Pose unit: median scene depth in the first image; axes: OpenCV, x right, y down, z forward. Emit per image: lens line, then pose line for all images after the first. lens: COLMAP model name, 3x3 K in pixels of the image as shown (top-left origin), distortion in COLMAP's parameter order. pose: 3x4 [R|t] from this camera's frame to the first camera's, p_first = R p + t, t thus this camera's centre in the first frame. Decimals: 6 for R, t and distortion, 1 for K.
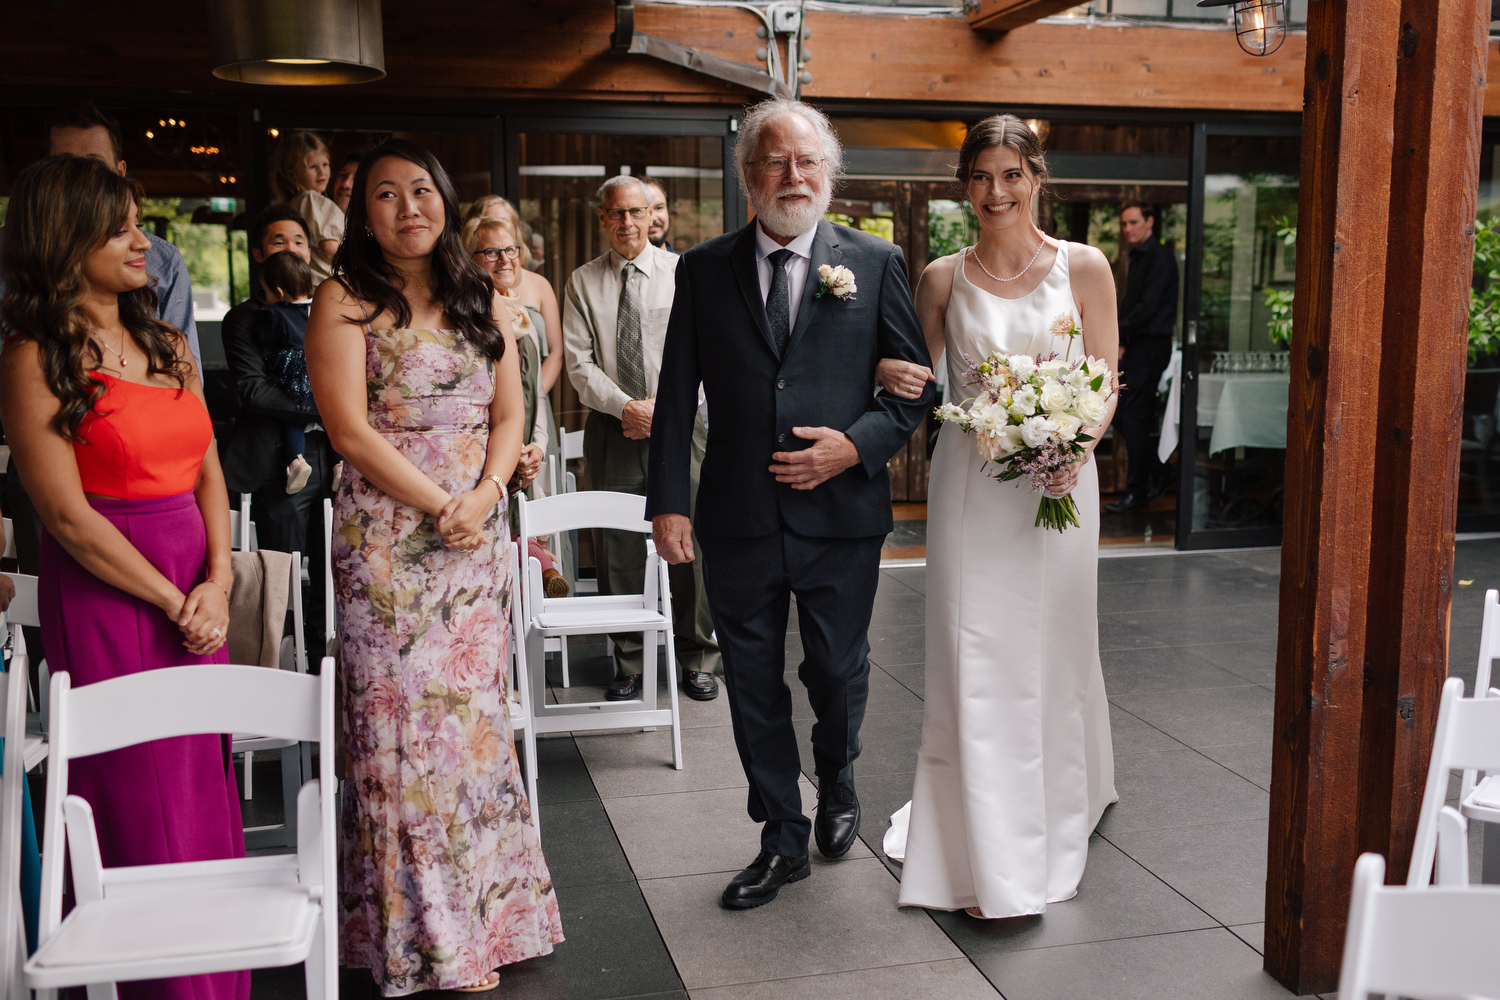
lens RADIAL K [[1473.5, 0, 750.0], [0, 1473.5, 500.0], [0, 0, 1]] dist [0.006395, -0.005399]
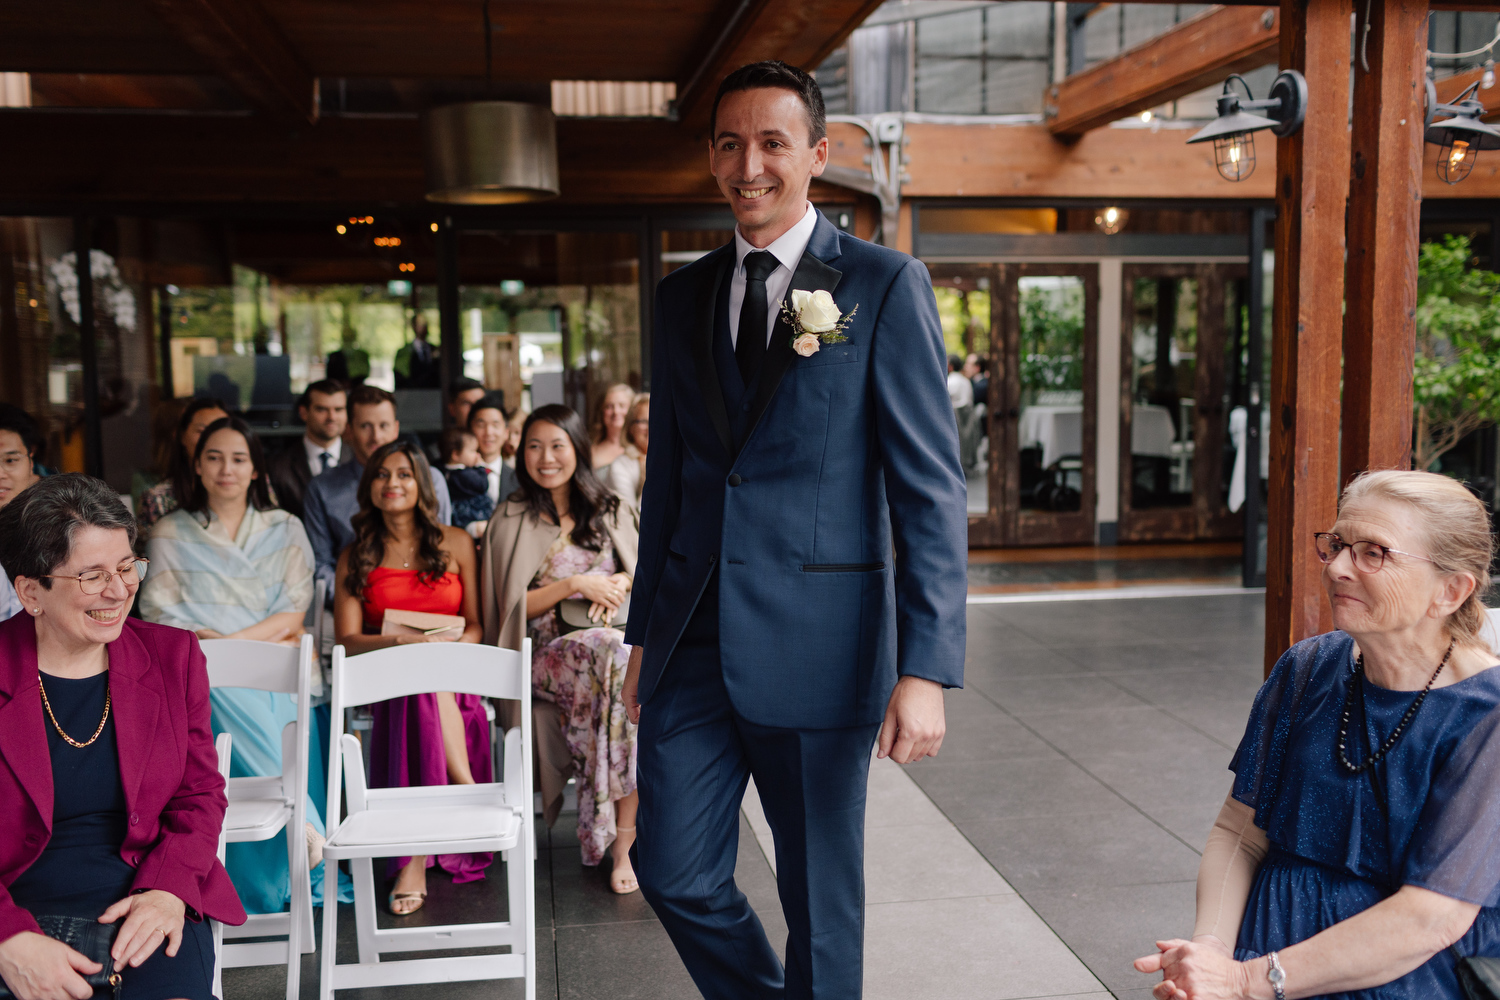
lens RADIAL K [[1437.2, 0, 750.0], [0, 1437.2, 500.0], [0, 0, 1]] dist [0.008316, -0.014394]
pose [[0.995989, -0.001623, -0.089458, 0.016353], [-0.002131, 0.999122, -0.041848, 0.014906], [0.089448, 0.041871, 0.995111, -0.132453]]
